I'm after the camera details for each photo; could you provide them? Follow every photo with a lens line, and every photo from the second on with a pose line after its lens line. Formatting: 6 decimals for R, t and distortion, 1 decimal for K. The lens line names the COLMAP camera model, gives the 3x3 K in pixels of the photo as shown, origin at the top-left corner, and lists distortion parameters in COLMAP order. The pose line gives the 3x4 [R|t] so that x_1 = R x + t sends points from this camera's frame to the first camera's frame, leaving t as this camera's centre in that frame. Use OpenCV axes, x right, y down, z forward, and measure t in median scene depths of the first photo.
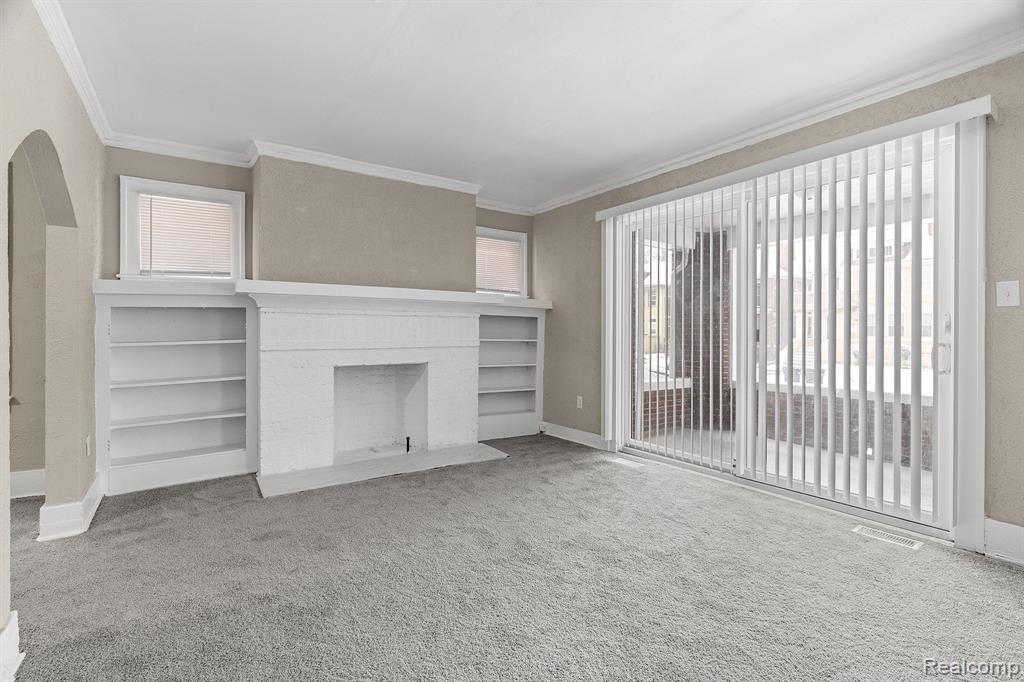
lens RADIAL K [[468.7, 0, 513.8], [0, 468.7, 334.2], [0, 0, 1]] dist [-0.011455, 0.000503]
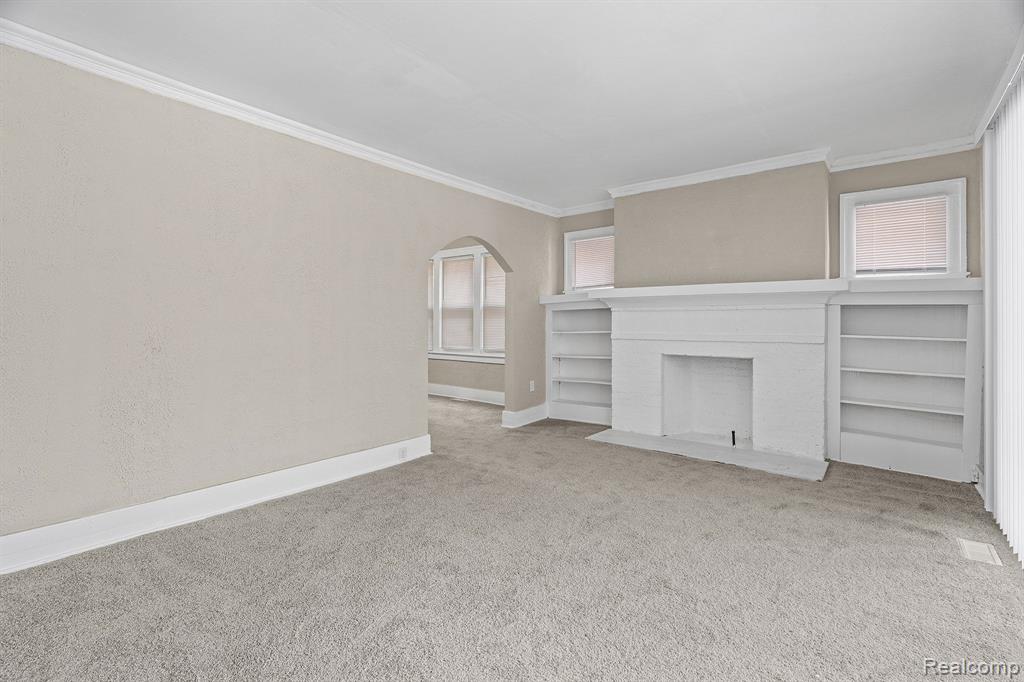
lens RADIAL K [[468.7, 0, 524.7], [0, 468.7, 323.3], [0, 0, 1]] dist [-0.011455, 0.000503]
pose [[0.308622, 0.000820, -0.951184, 0.705927], [-0.006405, 0.999979, -0.001216, -0.007364], [0.951163, 0.006468, 0.308620, 0.318628]]
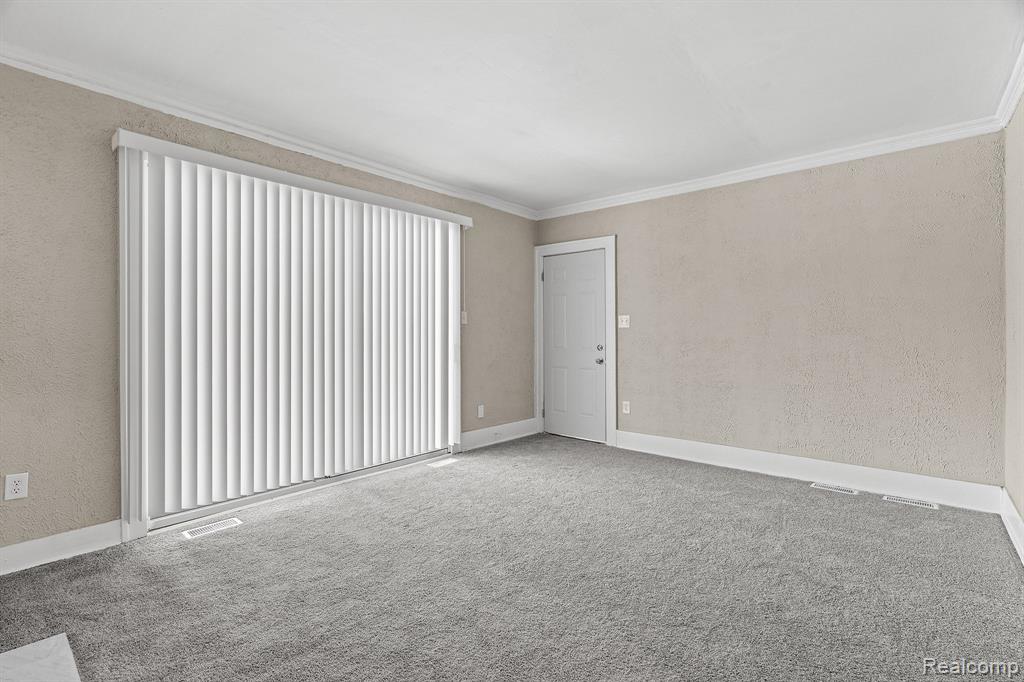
lens RADIAL K [[468.7, 0, 513.0], [0, 468.7, 339.1], [0, 0, 1]] dist [-0.011455, 0.000503]
pose [[-0.253239, -0.007734, 0.967373, -0.607472], [0.006655, 0.999930, 0.009736, -0.009202], [-0.967381, 0.008903, -0.253170, 0.842961]]
